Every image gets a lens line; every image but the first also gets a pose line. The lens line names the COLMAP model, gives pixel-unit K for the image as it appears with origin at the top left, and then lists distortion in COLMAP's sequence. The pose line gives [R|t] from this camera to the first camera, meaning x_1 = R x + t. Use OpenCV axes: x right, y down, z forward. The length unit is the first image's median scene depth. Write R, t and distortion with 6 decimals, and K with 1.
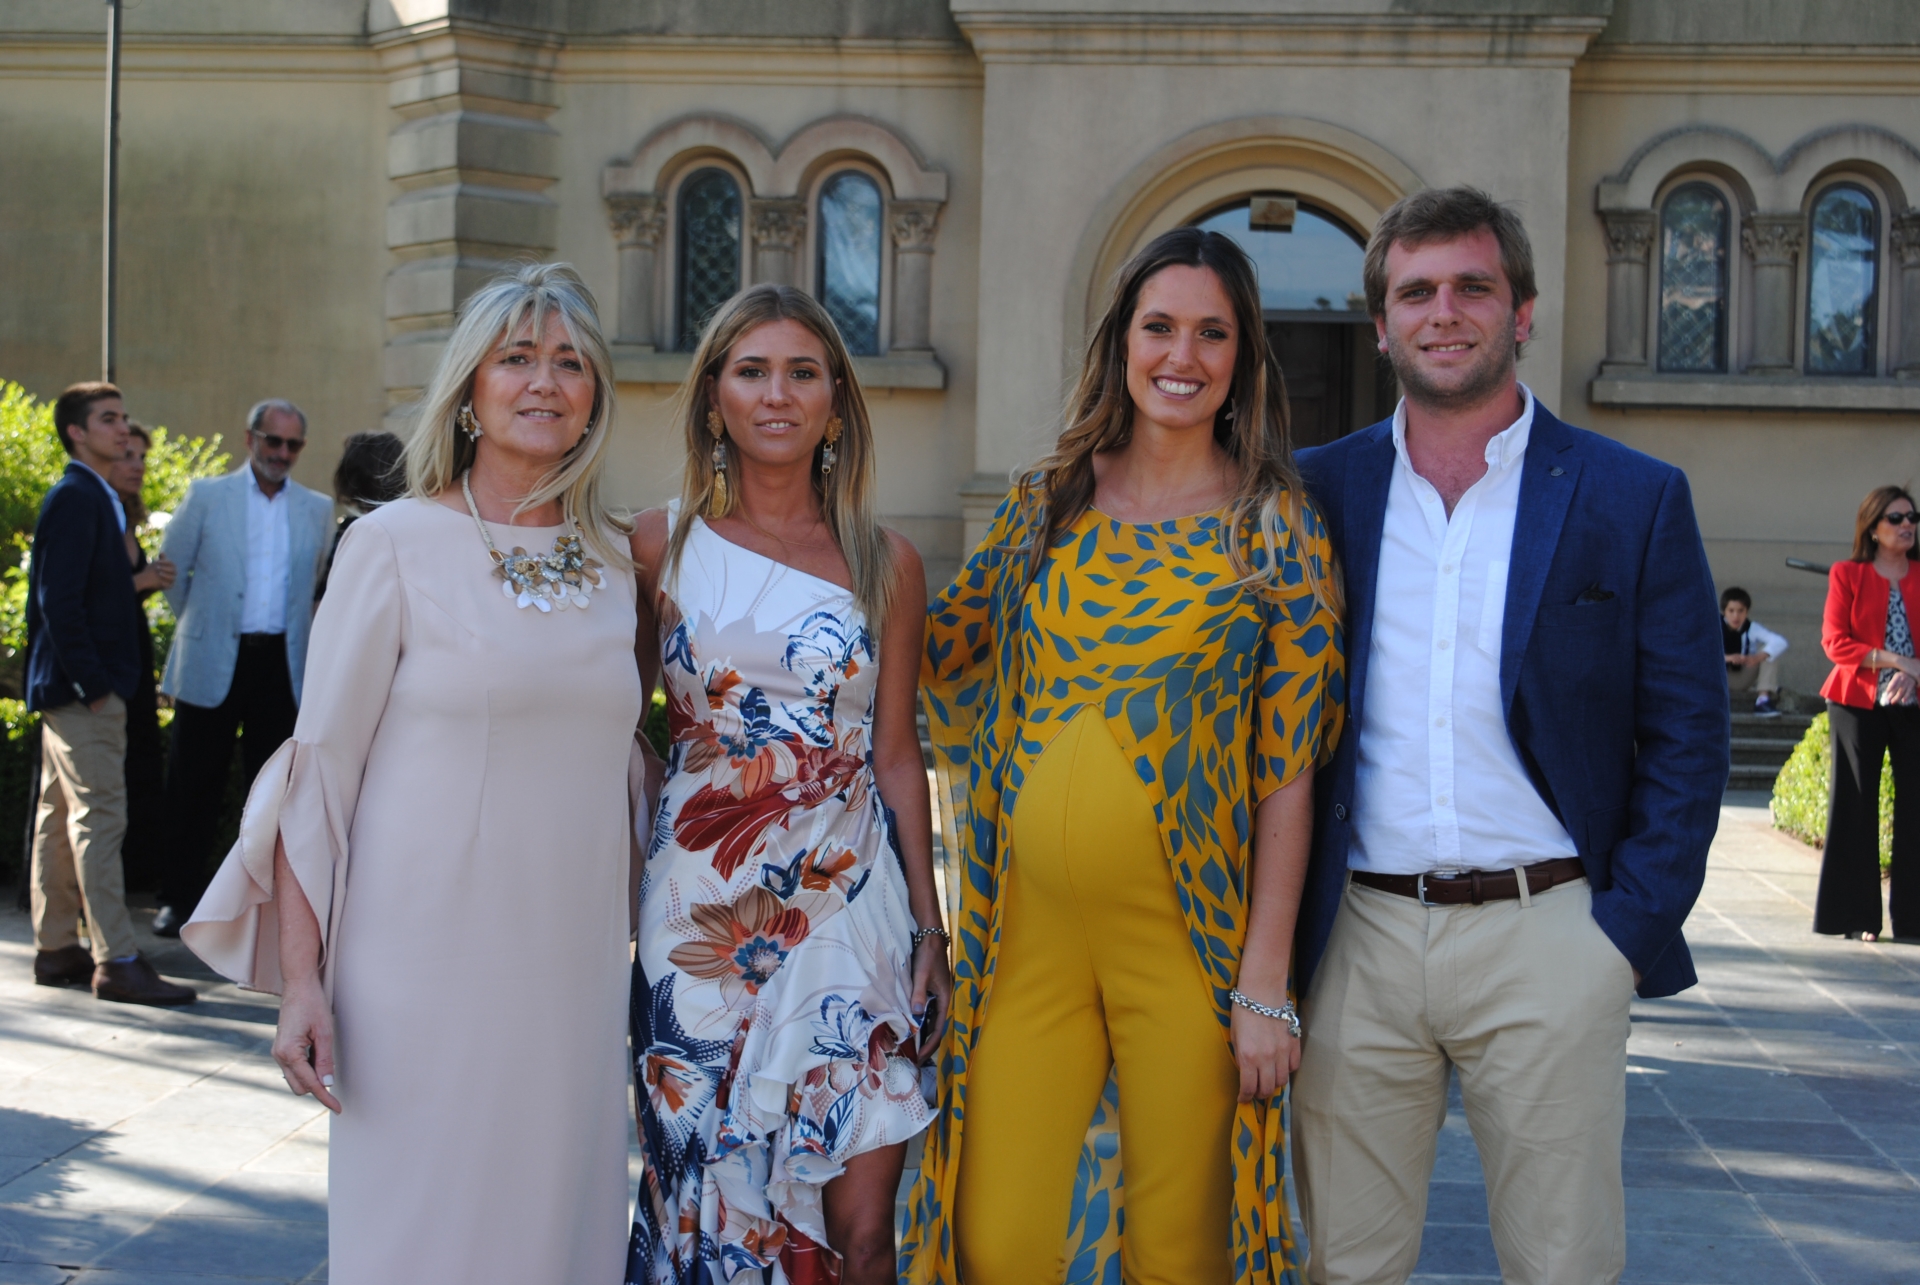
lens RADIAL K [[2832.4, 0, 960.6], [0, 2832.4, 639.1], [0, 0, 1]] dist [-0.016991, 0.000000]
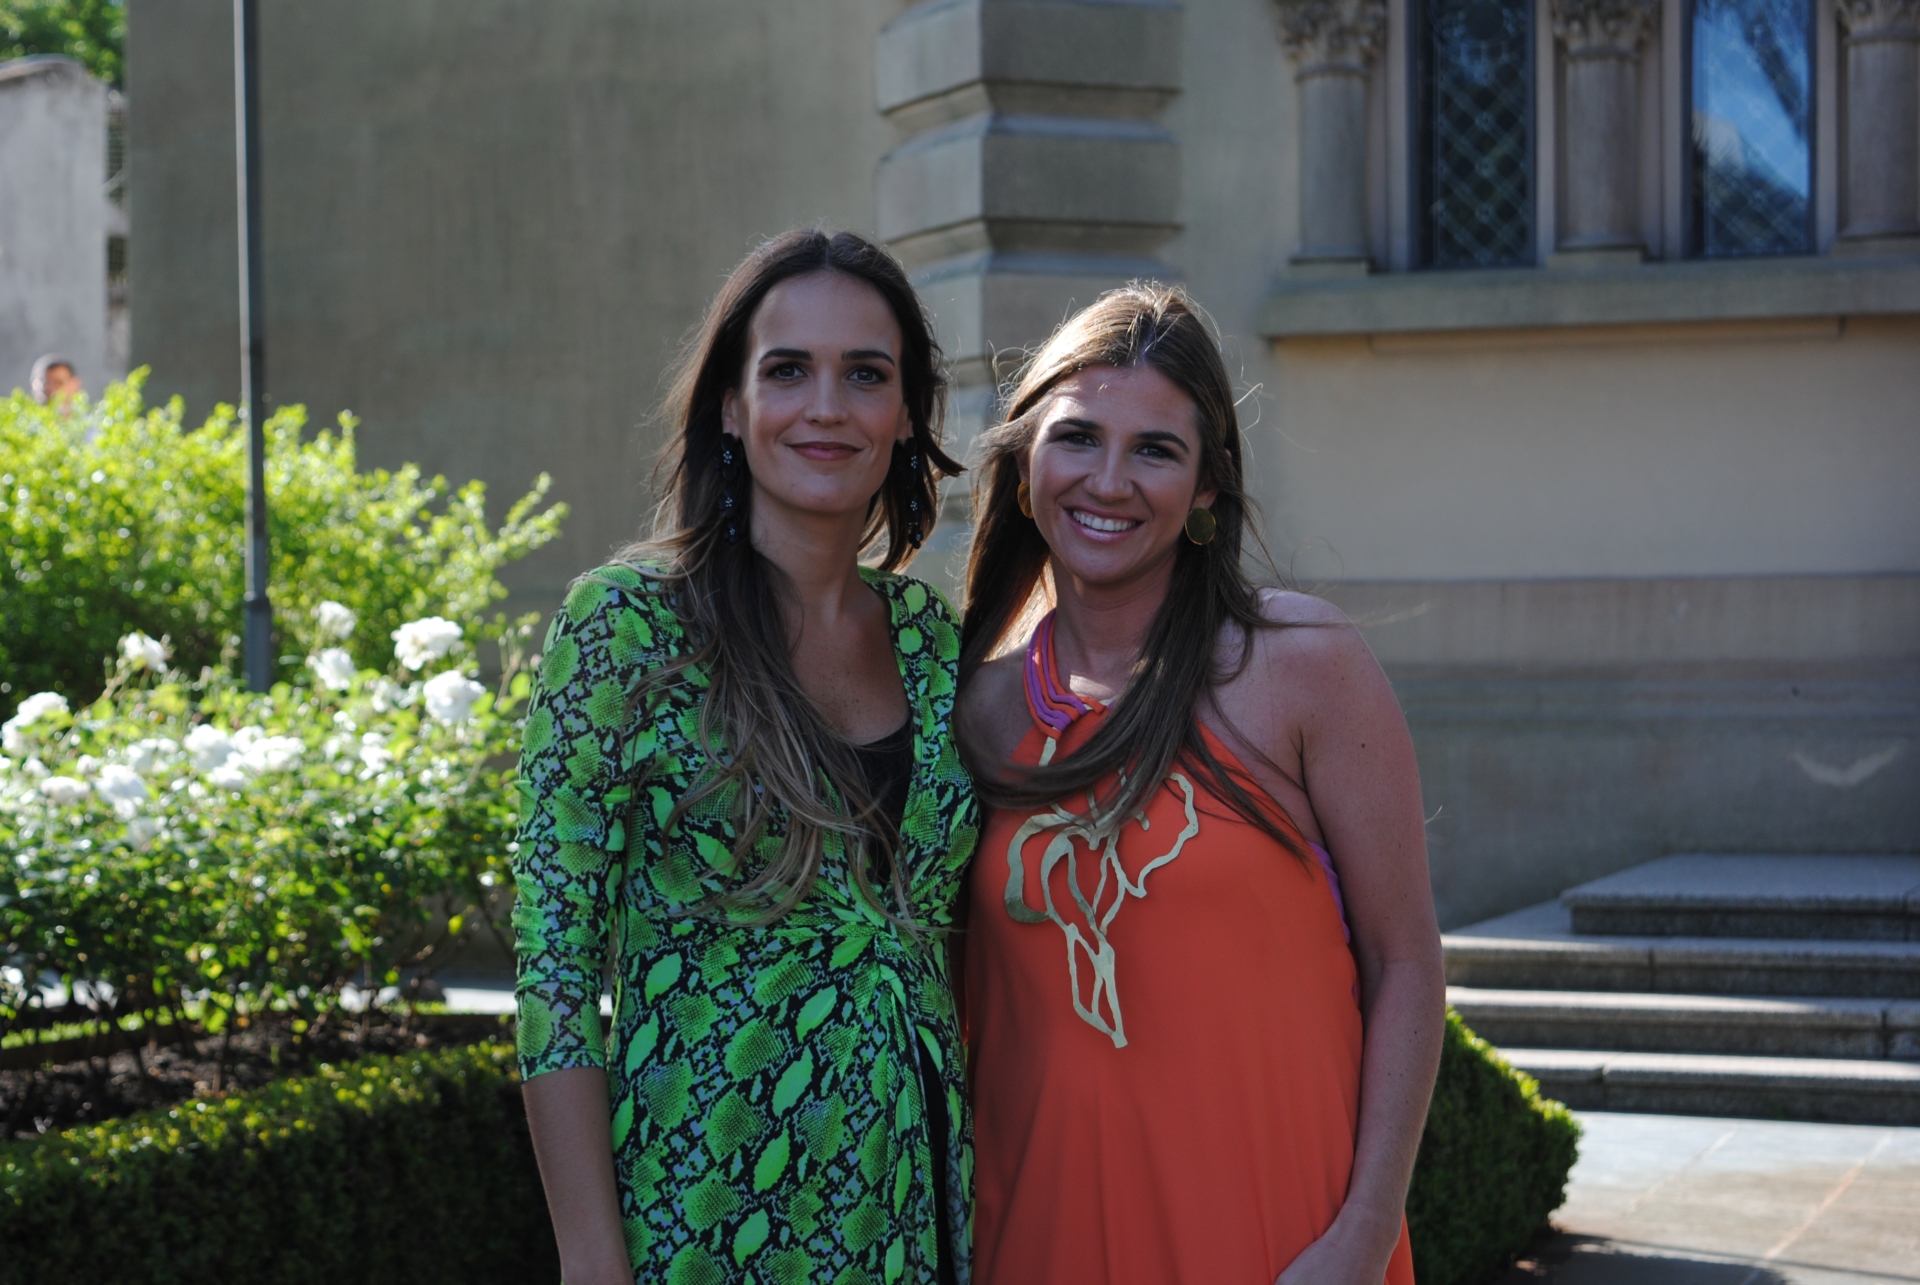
lens RADIAL K [[3881.1, 0, 964.4], [0, 3881.1, 646.6], [0, 0, 1]] dist [0.038396, 0.000000]
pose [[0.961831, -0.032101, -0.271754, 0.011299], [0.023873, 0.999152, -0.033532, -0.011922], [0.272600, 0.025765, 0.961782, 0.309006]]
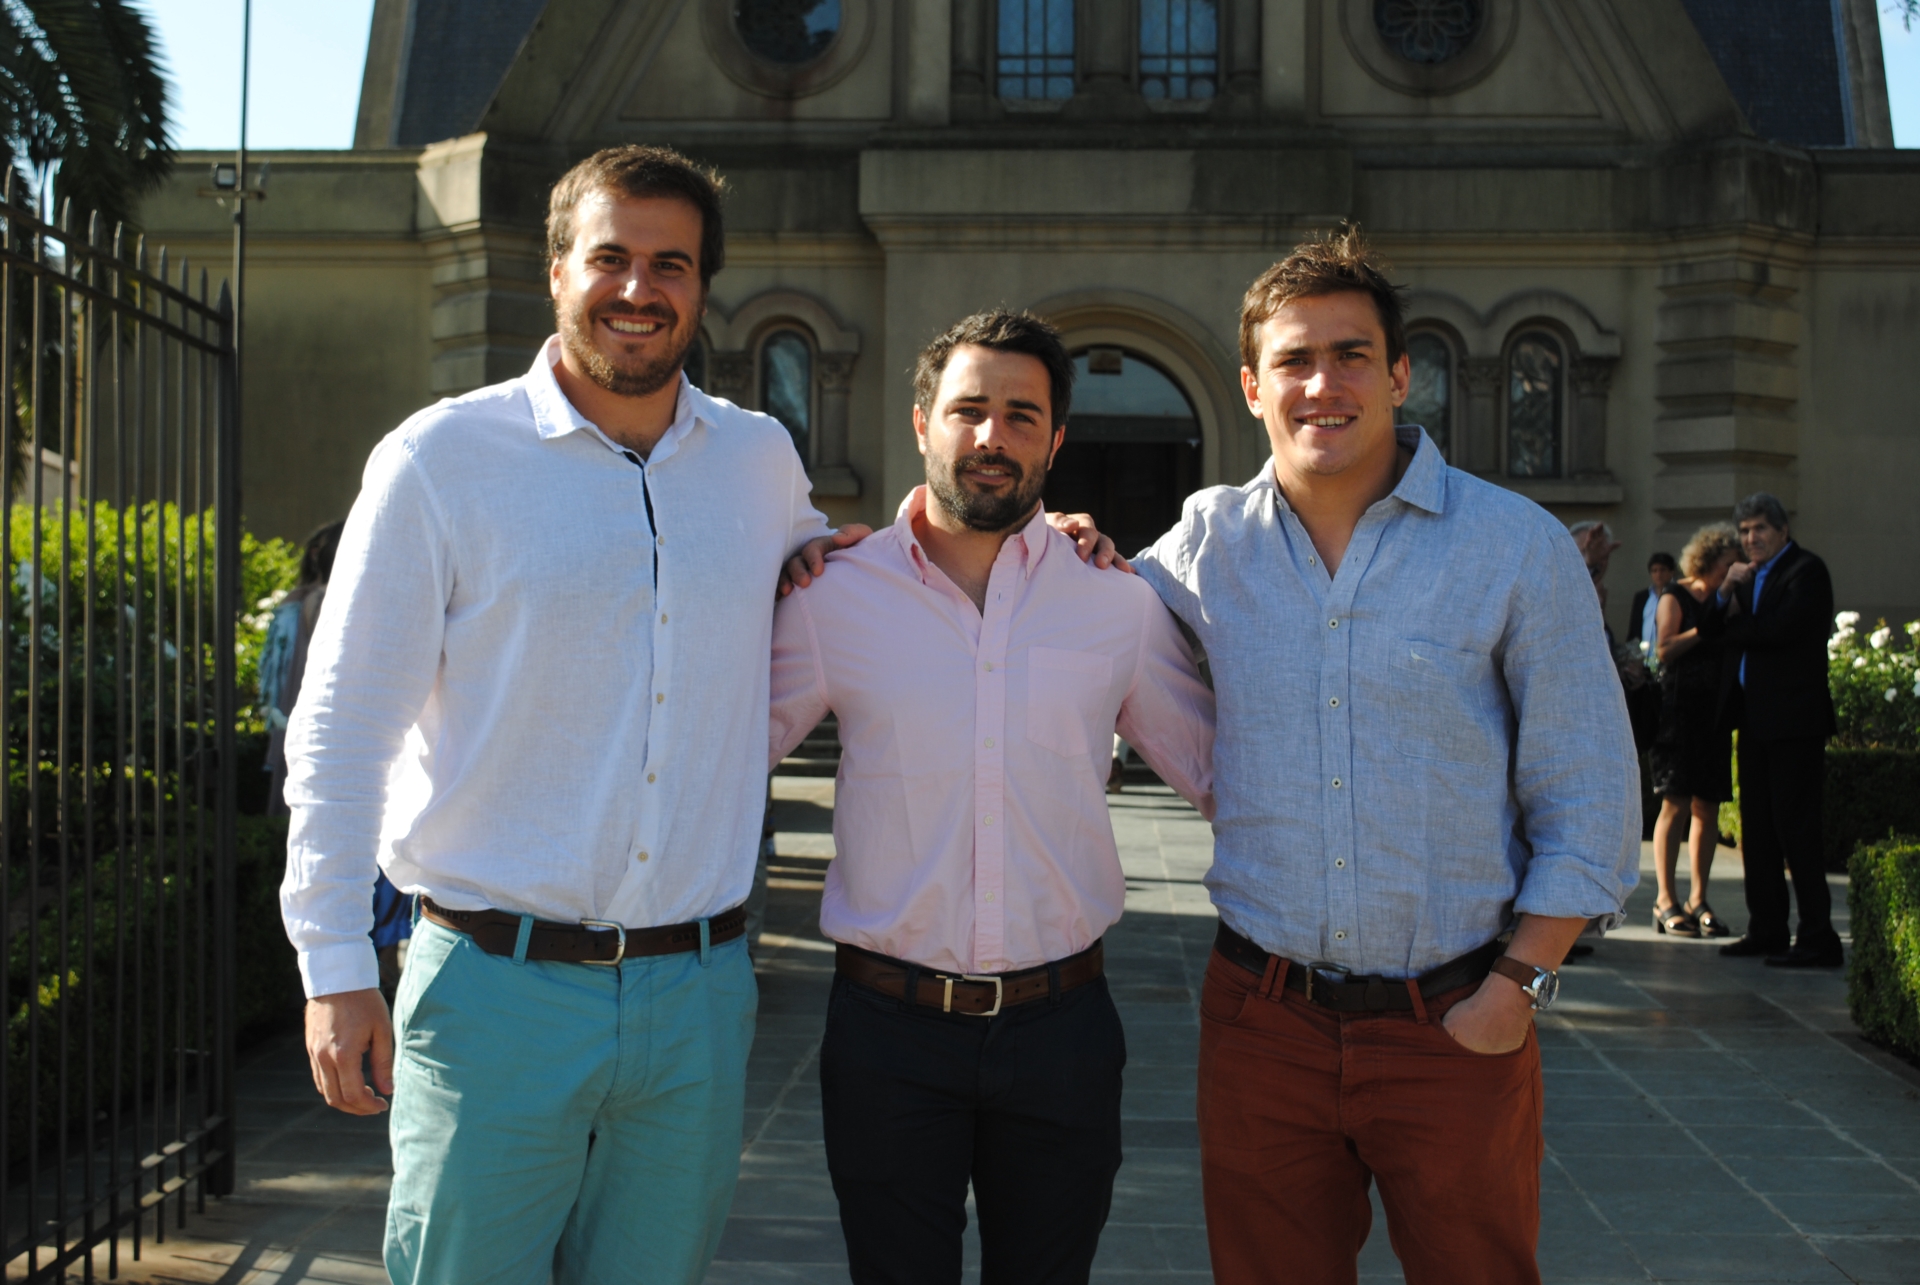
lens RADIAL K [[2619.6, 0, 963.7], [0, 2619.6, 647.2], [0, 0, 1]] dist [-0.038749, 0.000000]
pose [[0.999538, -0.014179, 0.026899, 0.009033], [0.014811, 0.999615, -0.023443, 0.011240], [-0.026557, 0.023831, 0.999363, -0.218508]]
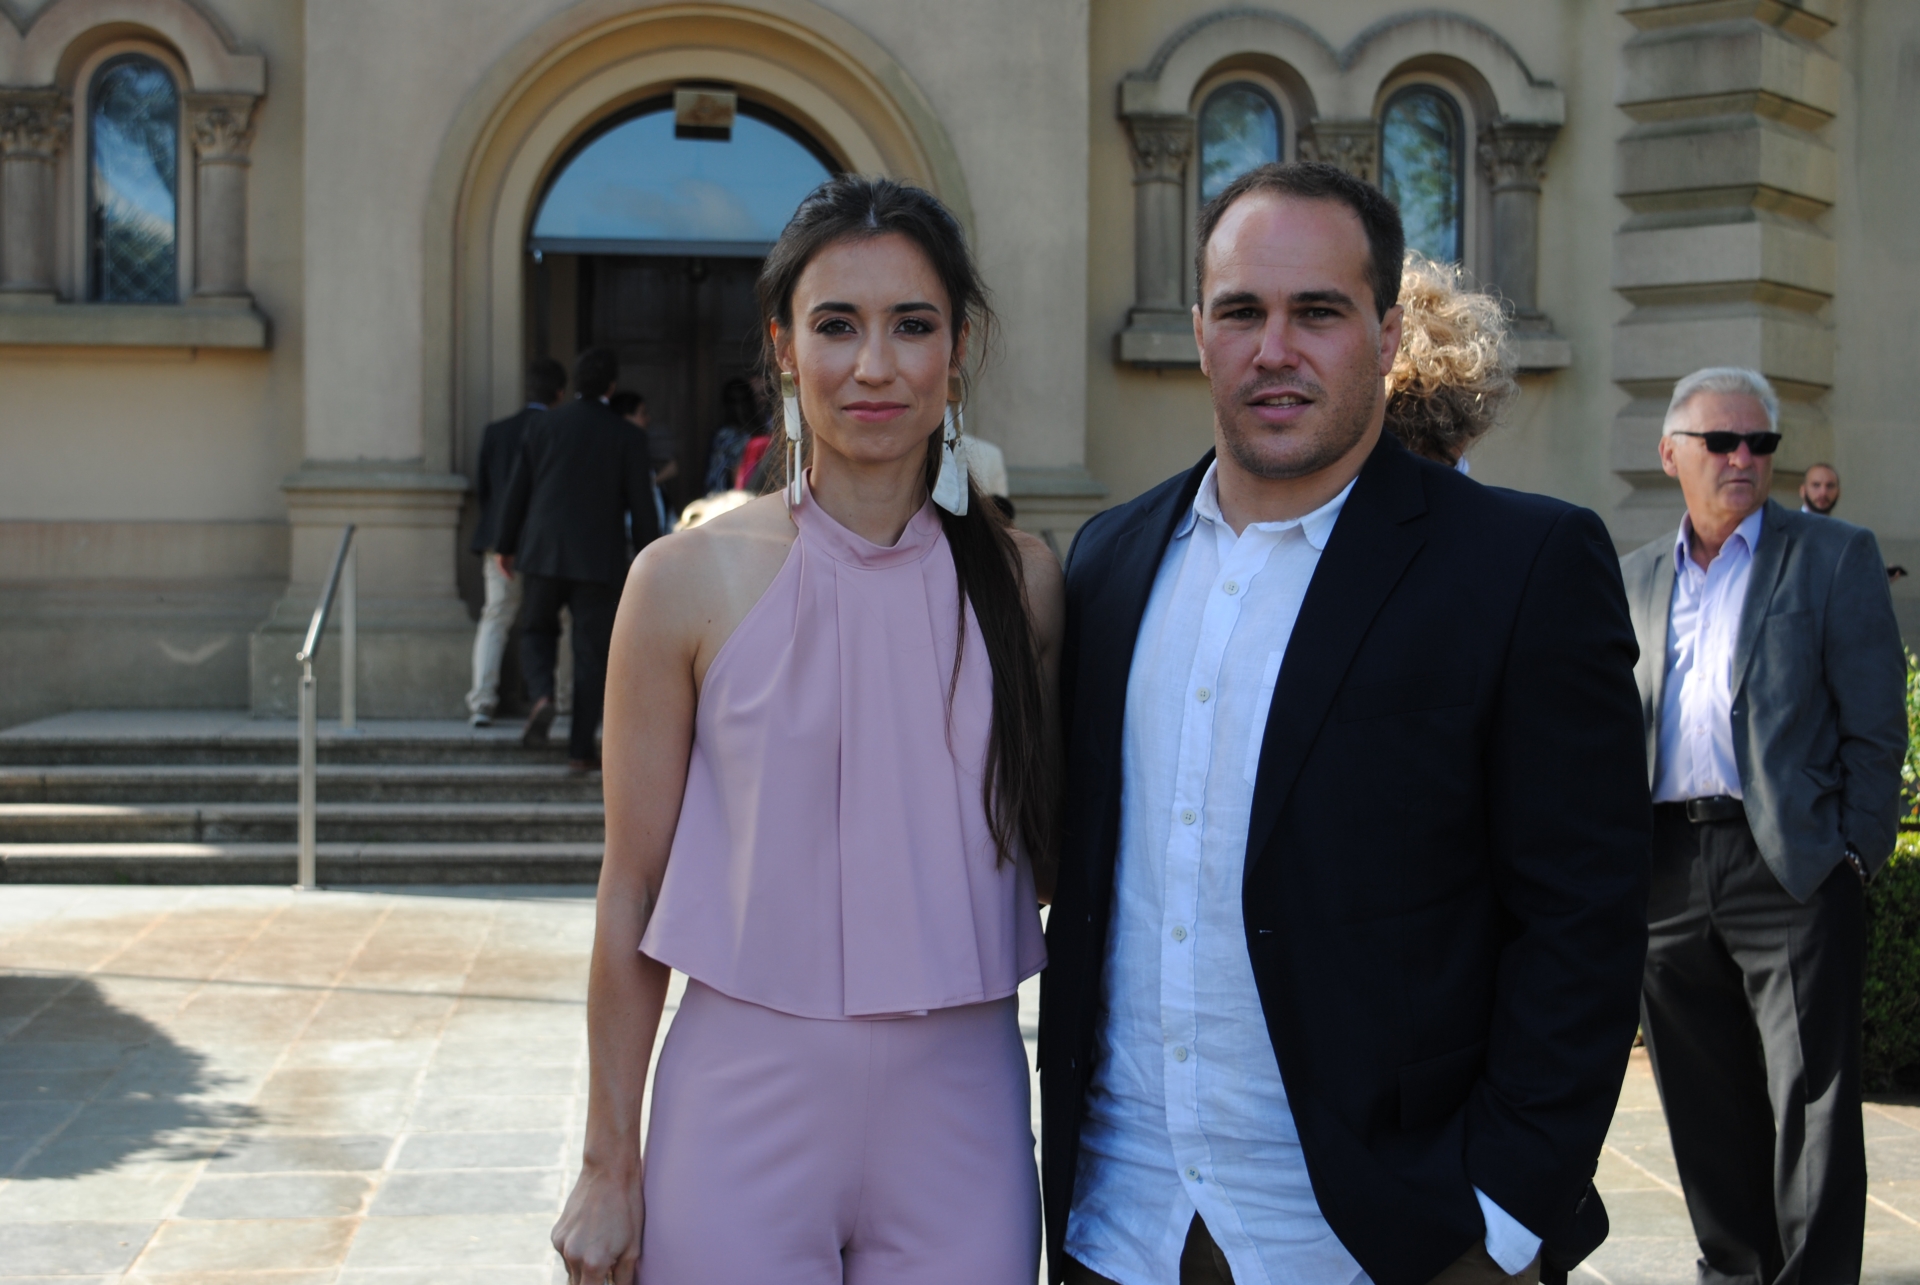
lens RADIAL K [[2702.1, 0, 965.2], [0, 2702.1, 639.5], [0, 0, 1]] dist [-0.022448, 0.000000]
pose [[0.980637, -0.023885, 0.194370, 0.034832], [0.023827, 0.999713, 0.002634, -0.009959], [-0.194377, 0.002048, 0.980925, 0.278252]]
